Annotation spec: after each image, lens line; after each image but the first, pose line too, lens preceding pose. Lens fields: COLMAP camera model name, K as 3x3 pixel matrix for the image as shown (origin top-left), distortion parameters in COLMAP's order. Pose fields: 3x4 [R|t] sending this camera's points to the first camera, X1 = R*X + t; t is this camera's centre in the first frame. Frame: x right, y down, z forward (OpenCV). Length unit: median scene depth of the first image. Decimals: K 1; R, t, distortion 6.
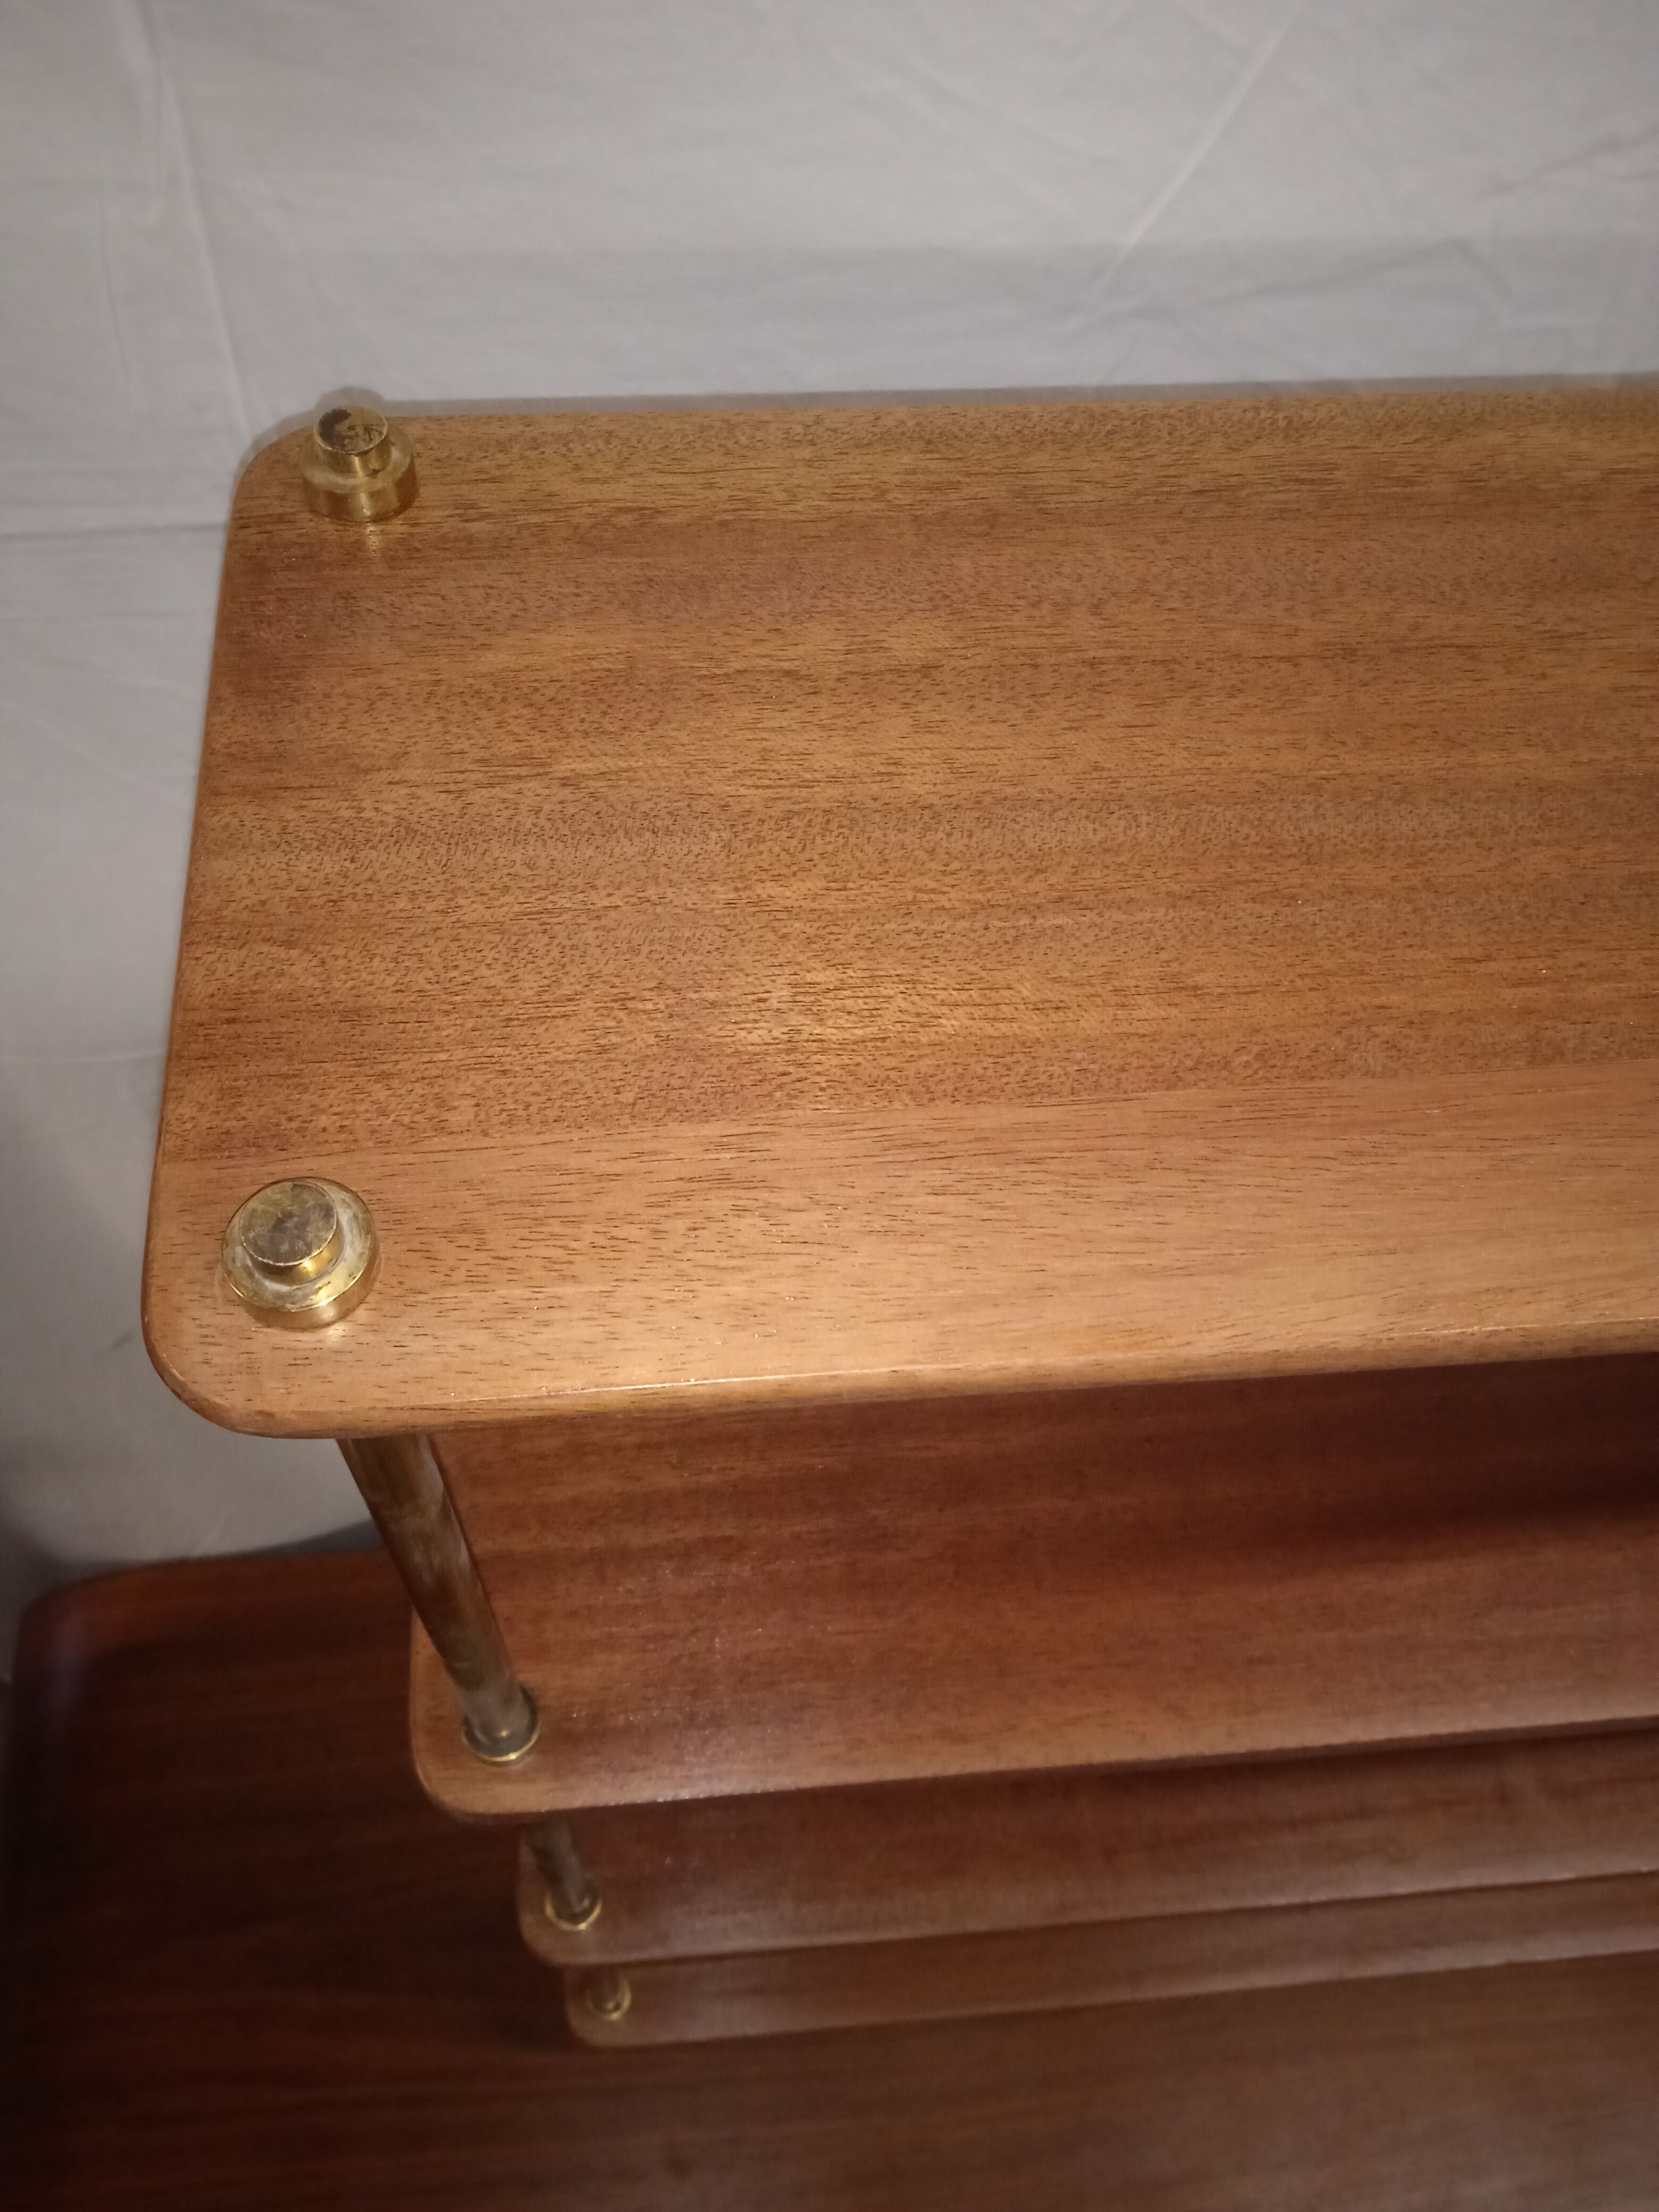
lens RADIAL K [[1815.0, 0, 829.5], [0, 1815.0, 1106.0], [0, 0, 1]] dist [0.028958, -0.009995]
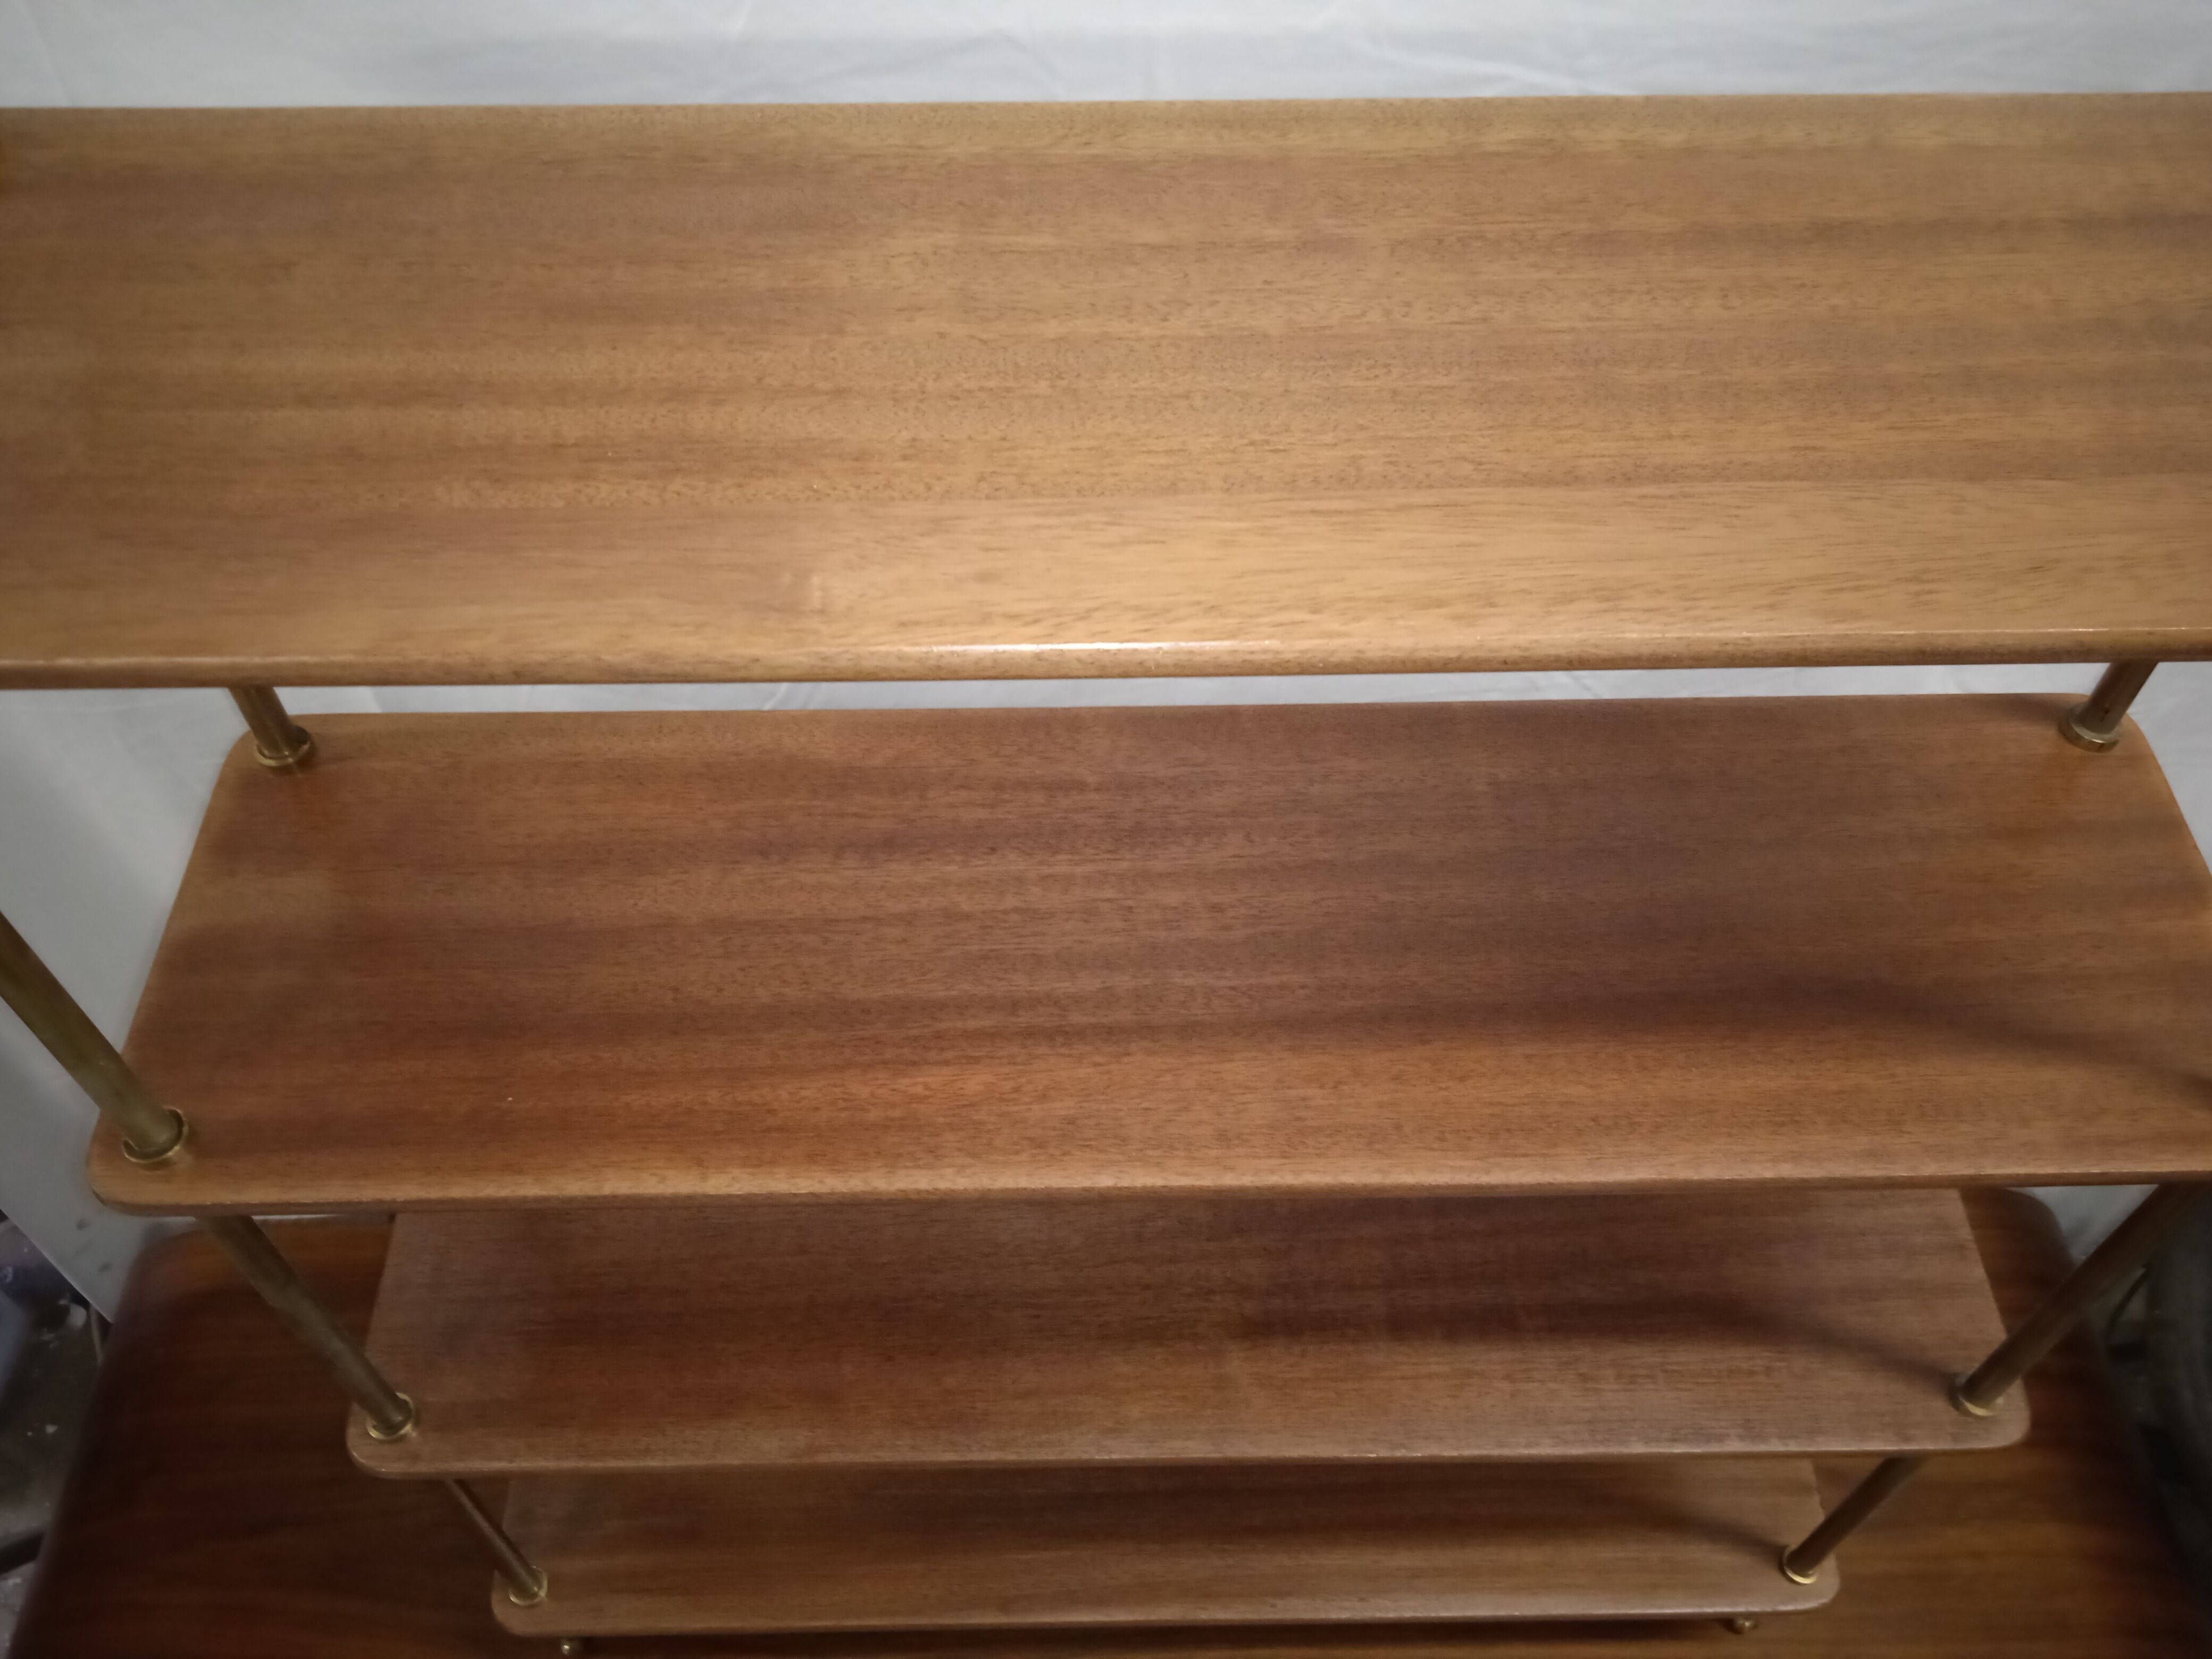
lens RADIAL K [[1815.0, 0, 1106.0], [0, 1815.0, 829.5], [0, 0, 1]] dist [0.028958, -0.009995]
pose [[0.996753, 0.036193, -0.071926, 0.384788], [-0.042254, 0.995517, -0.084617, 0.140222], [0.068541, 0.087381, 0.993814, -0.163339]]
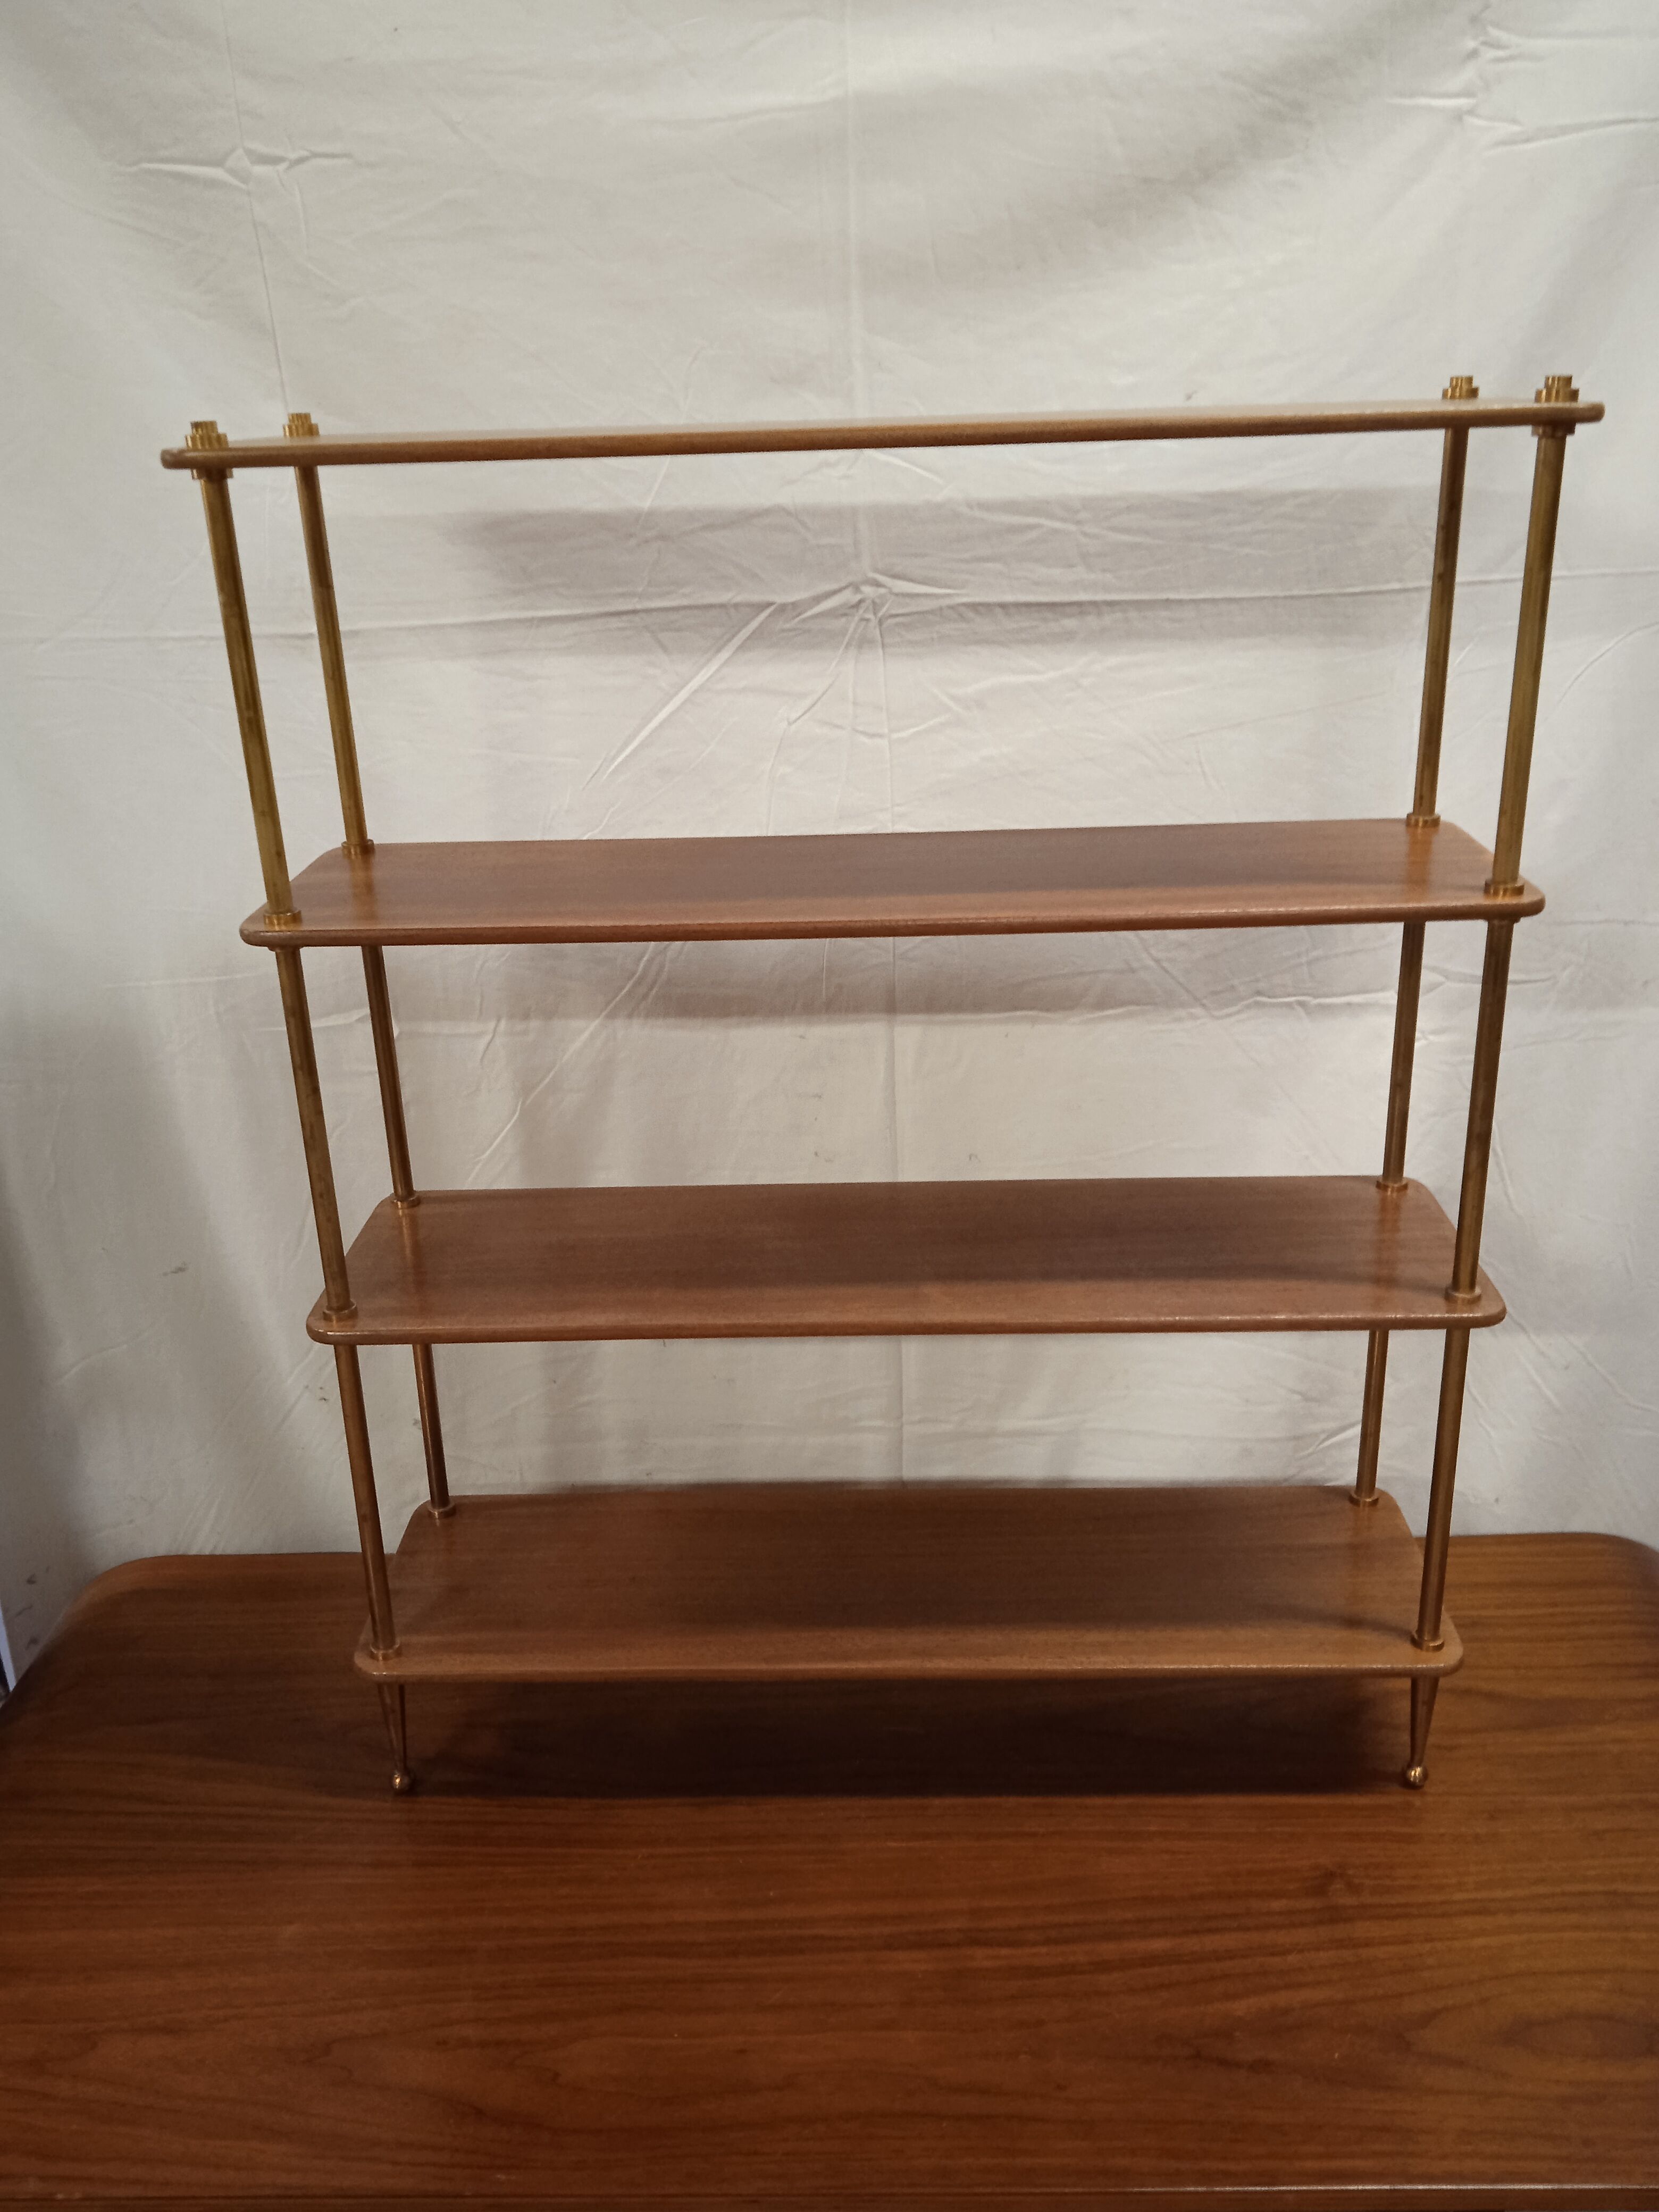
lens RADIAL K [[1815.0, 0, 829.5], [0, 1815.0, 1106.0], [0, 0, 1]] dist [0.028958, -0.009995]
pose [[0.990423, -0.023552, -0.136042, 0.536763], [-0.060299, 0.812616, -0.579672, 1.226201], [0.124203, 0.582323, 0.803413, -0.399829]]
